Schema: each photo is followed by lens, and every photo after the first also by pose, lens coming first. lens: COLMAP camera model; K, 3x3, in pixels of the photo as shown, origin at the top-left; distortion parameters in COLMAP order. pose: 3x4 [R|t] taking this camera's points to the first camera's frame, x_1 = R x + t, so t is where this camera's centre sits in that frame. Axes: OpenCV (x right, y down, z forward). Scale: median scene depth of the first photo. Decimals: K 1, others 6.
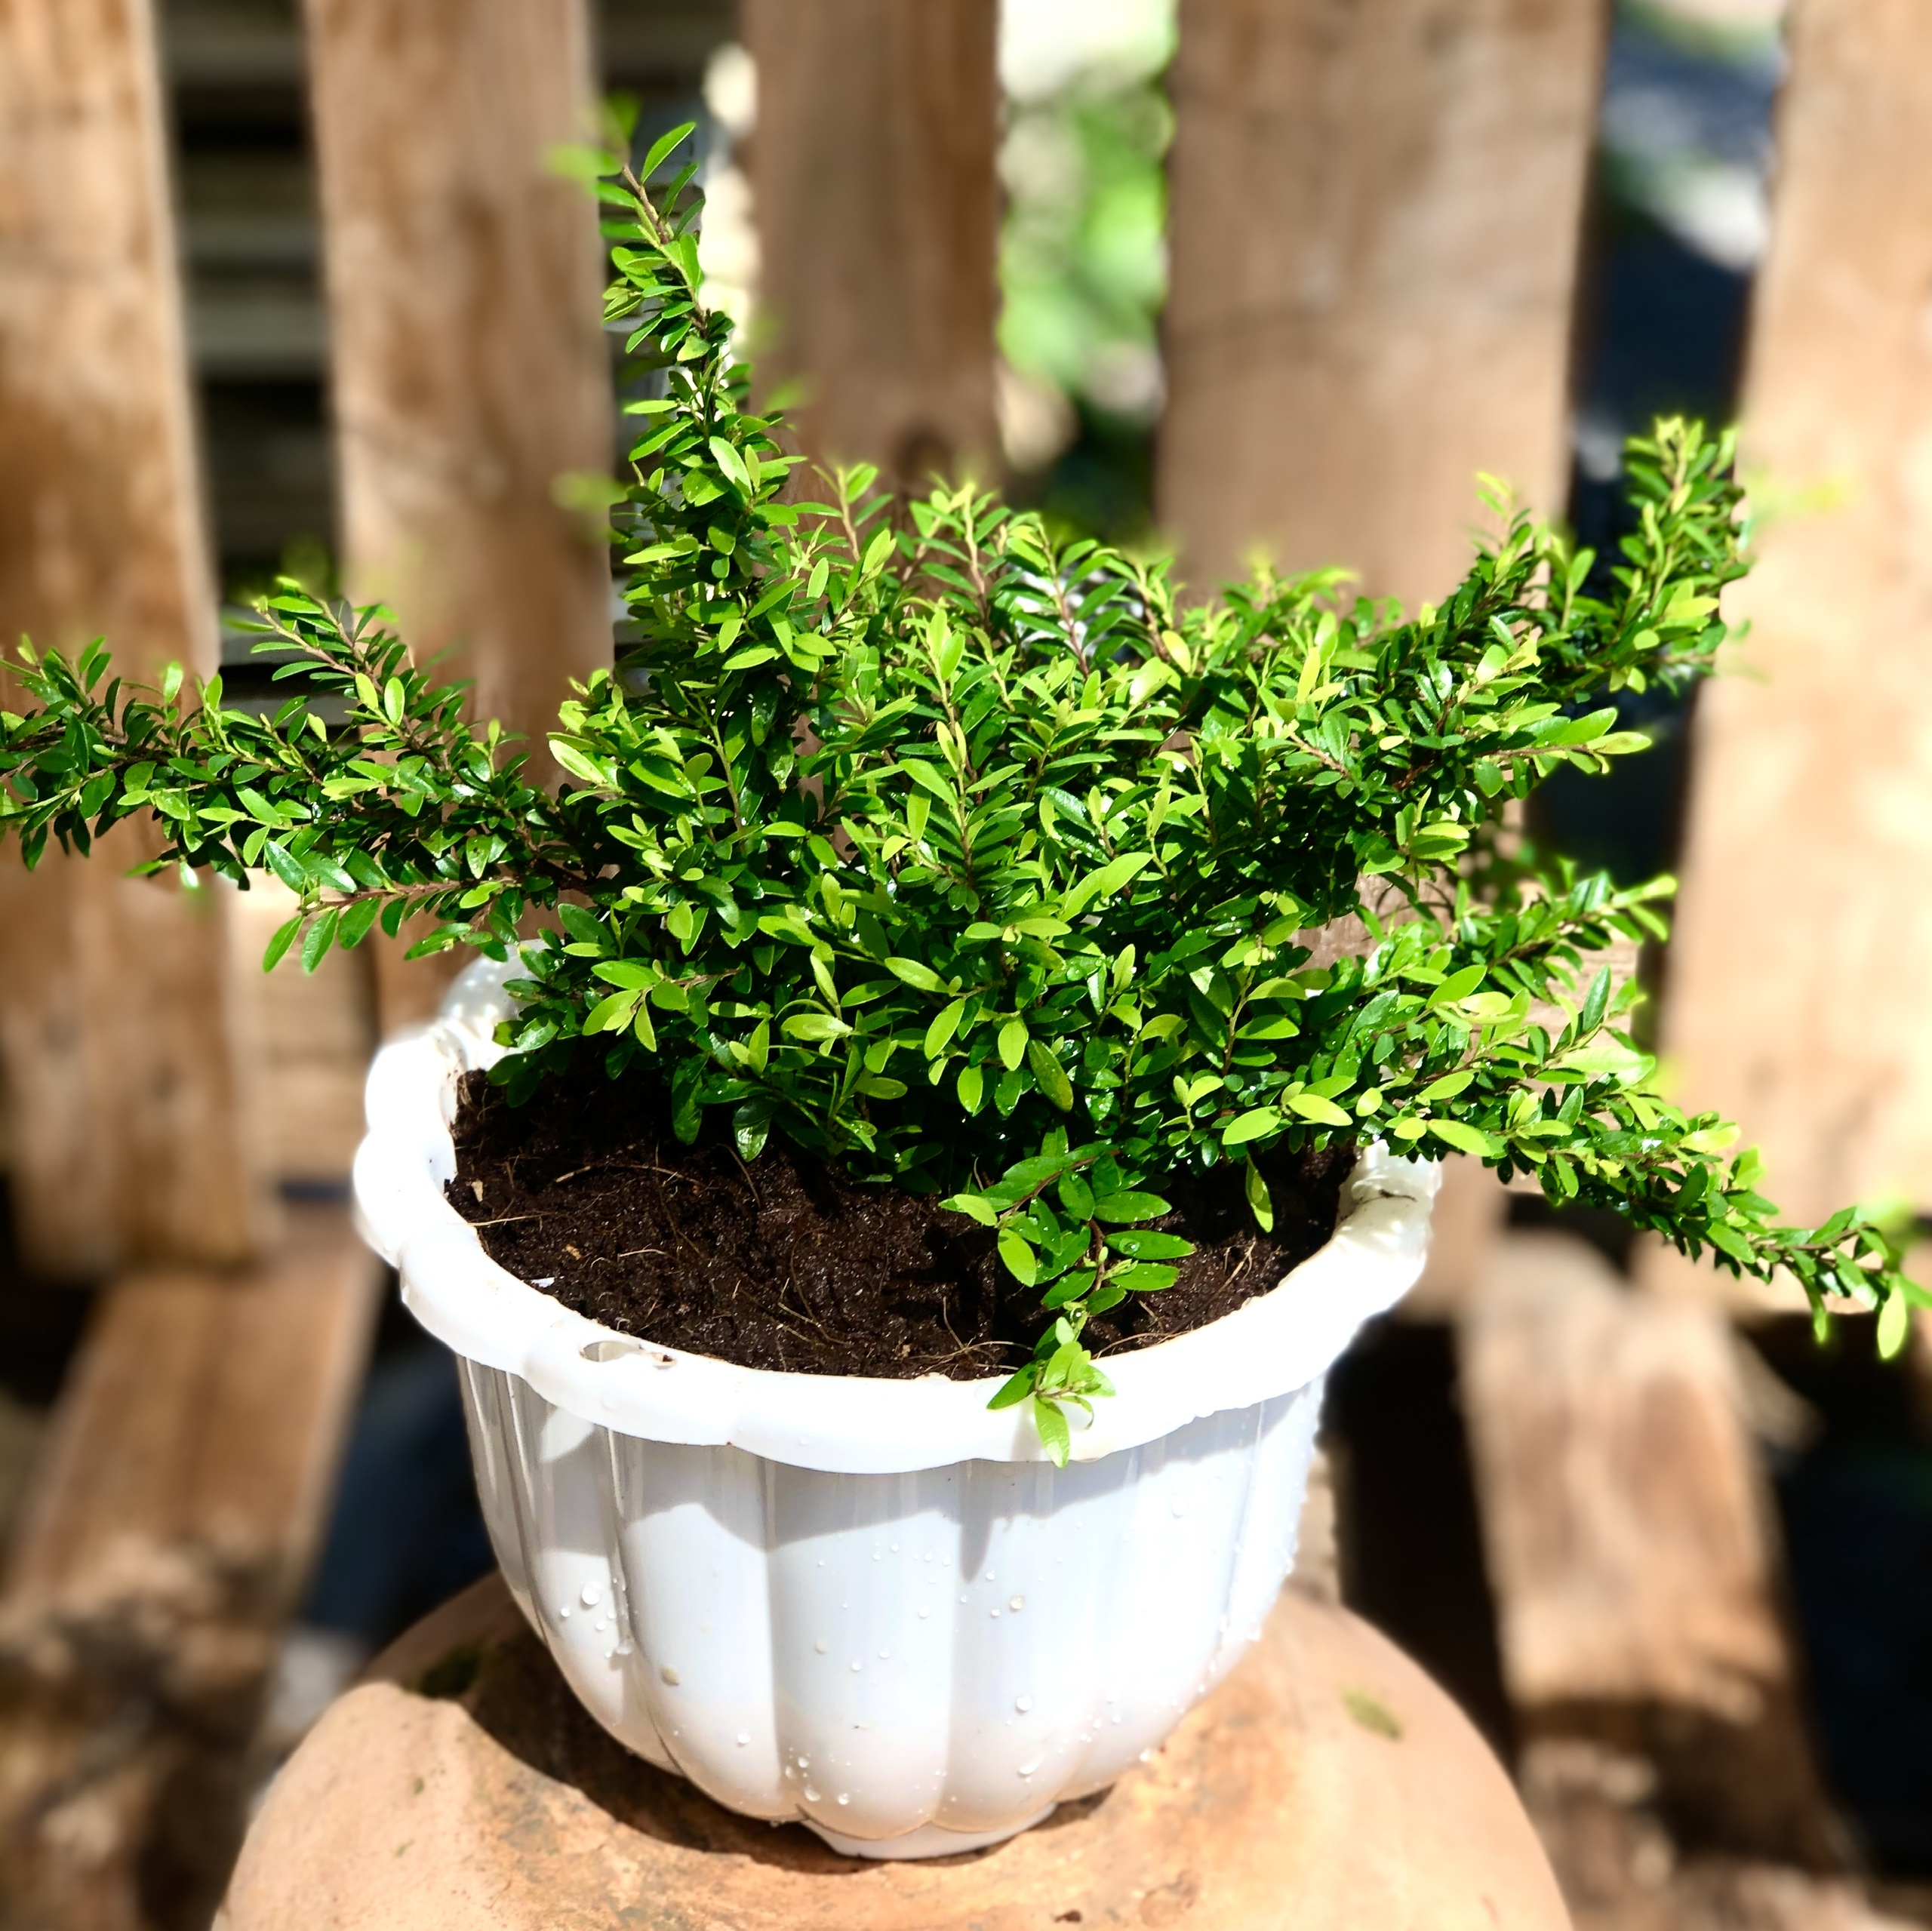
lens RADIAL K [[4289.6, 0, 966.0], [0, 4289.6, 965.5], [0, 0, 1]] dist [-0.024439, 0.236686]
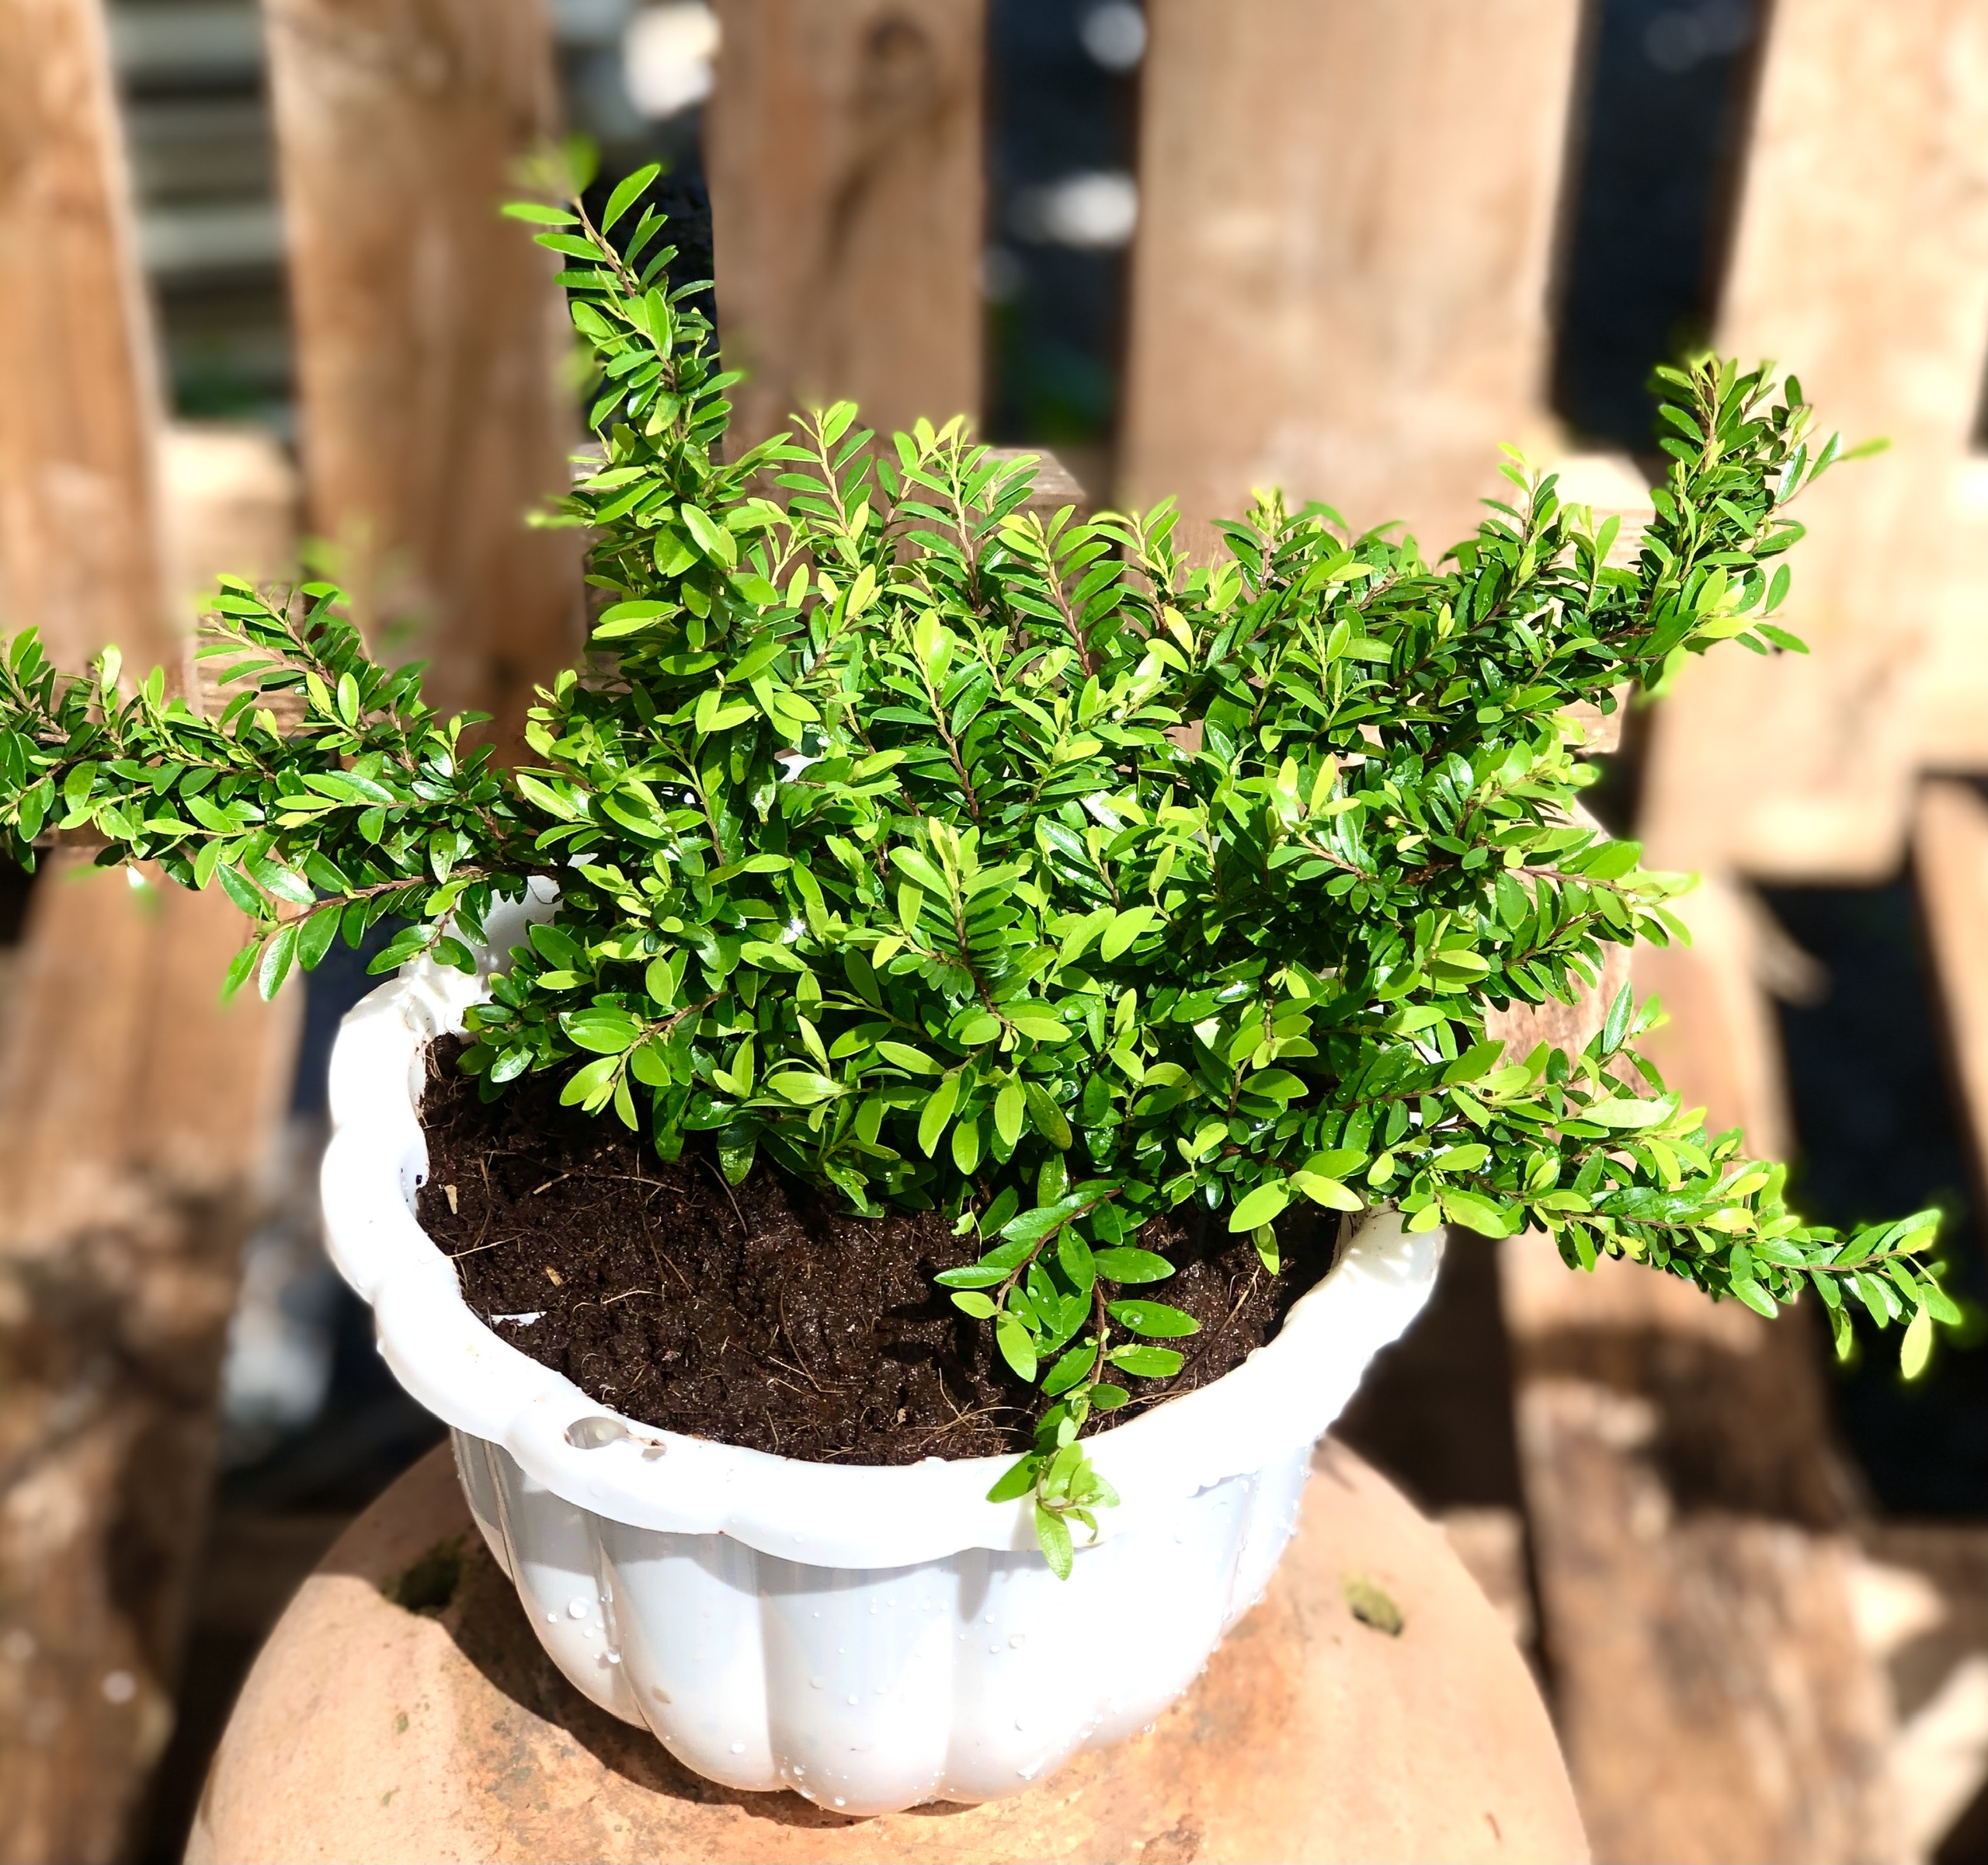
lens RADIAL K [[4456.3, 0, 994.0], [0, 4456.3, 932.5], [0, 0, 1]] dist [0.083948, -0.462632]
pose [[0.999865, -0.009111, 0.013709, -0.005597], [0.006742, 0.986467, 0.163821, -0.173350], [-0.015016, -0.163706, 0.986395, 0.022446]]
